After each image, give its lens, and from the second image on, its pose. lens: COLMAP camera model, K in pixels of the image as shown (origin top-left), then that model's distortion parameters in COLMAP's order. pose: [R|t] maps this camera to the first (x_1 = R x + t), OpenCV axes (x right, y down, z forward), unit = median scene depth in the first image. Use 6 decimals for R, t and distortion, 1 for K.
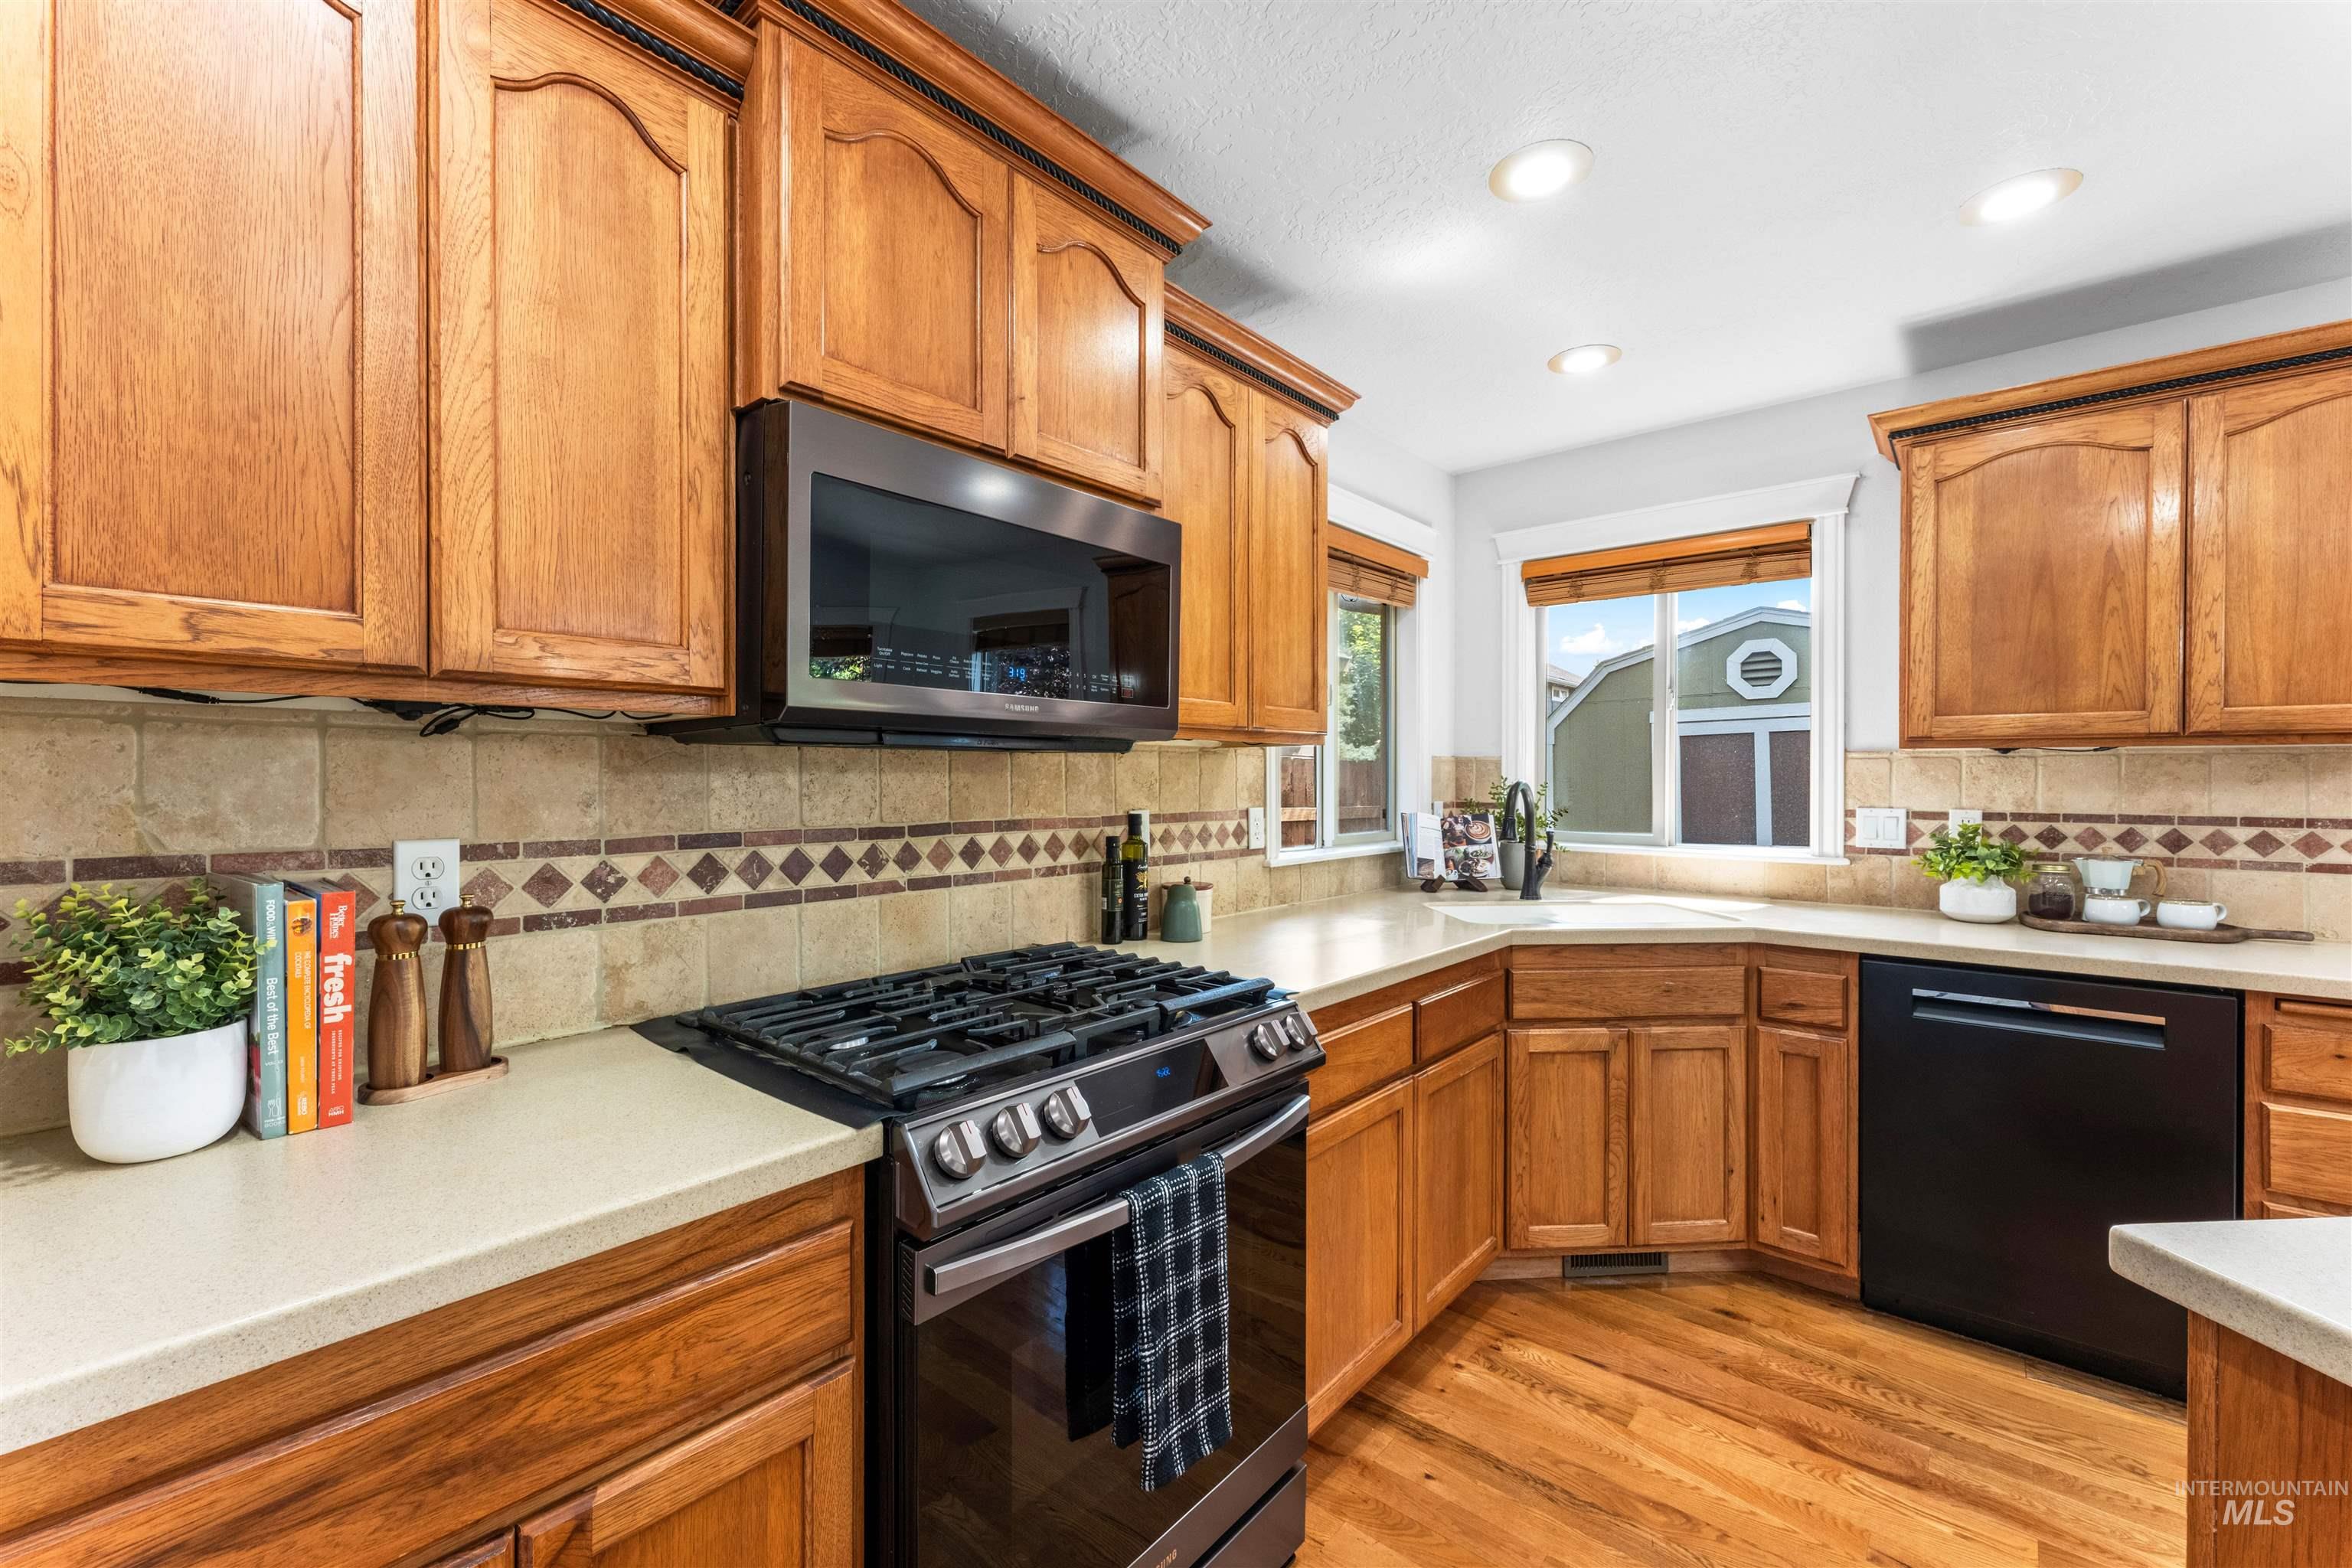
lens RADIAL K [[951.3, 0, 1165.6], [0, 951.3, 778.2], [0, 0, 1]] dist [0.003850, -0.001597]
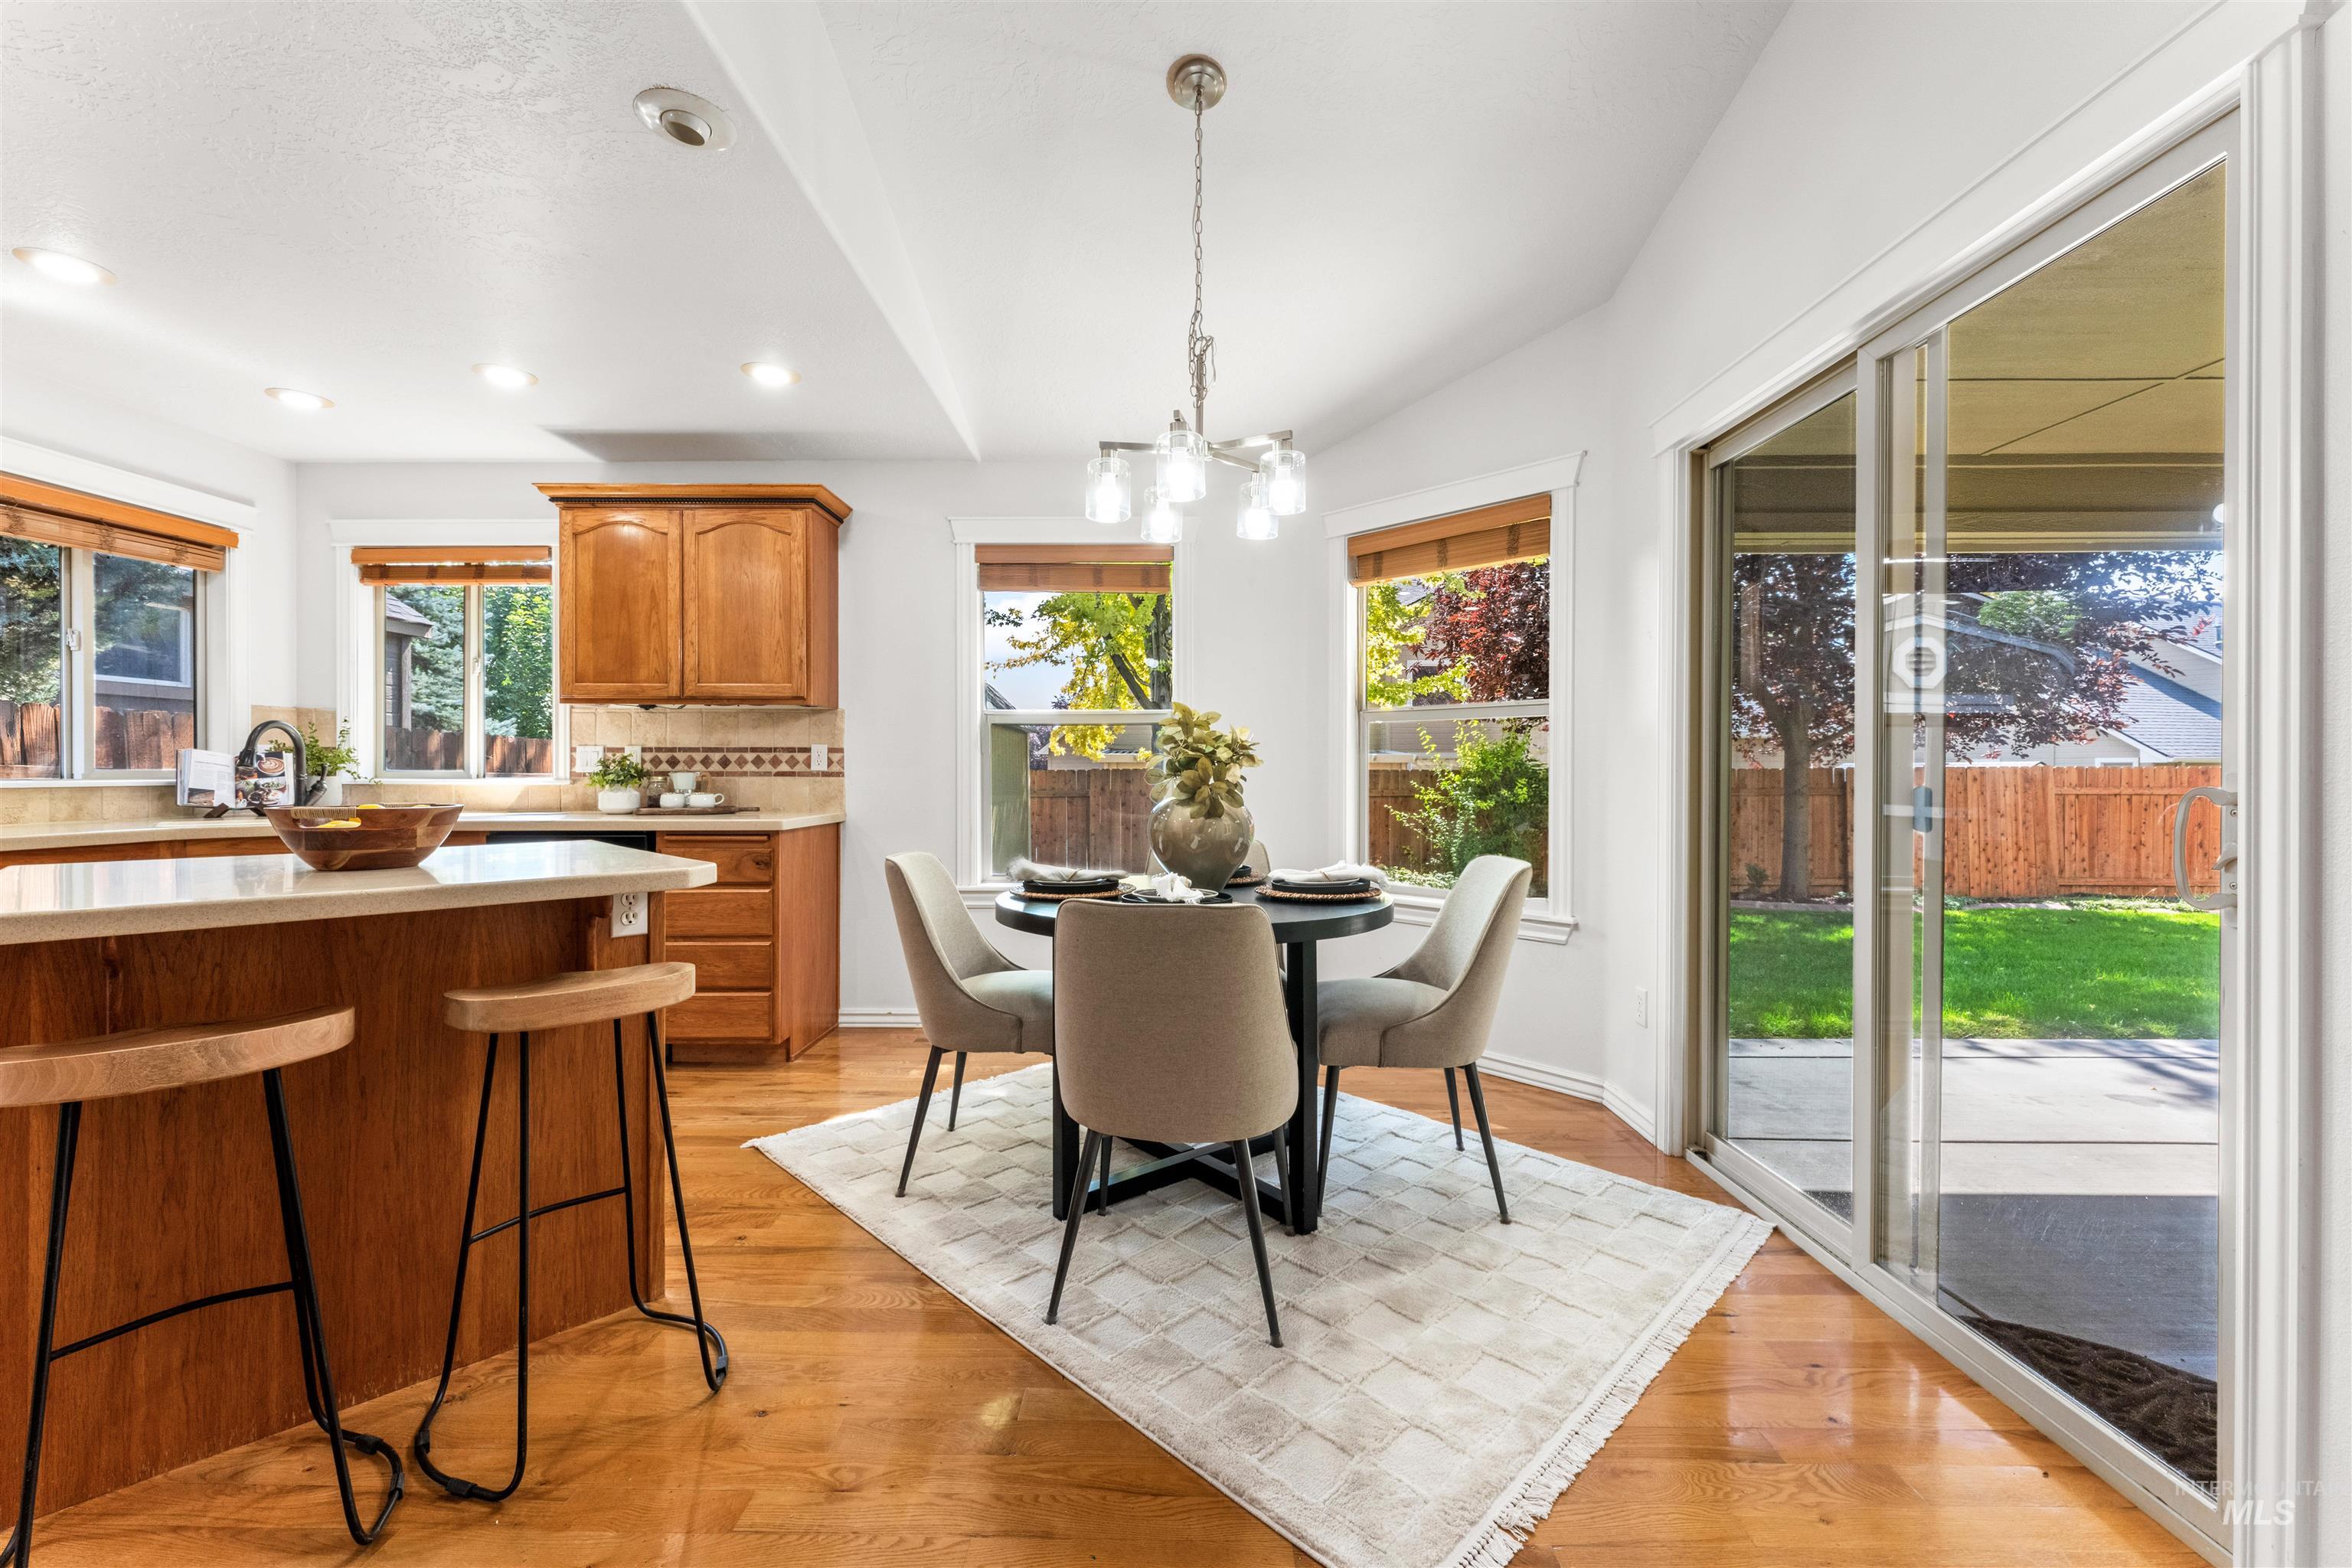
lens RADIAL K [[951.3, 0, 1172.2], [0, 951.3, 774.7], [0, 0, 1]] dist [0.003850, -0.001597]
pose [[0.763833, -0.004131, 0.645401, 0.553935], [0.001690, 0.999989, 0.004401, 0.082549], [-0.645412, -0.002271, 0.763831, -0.855690]]
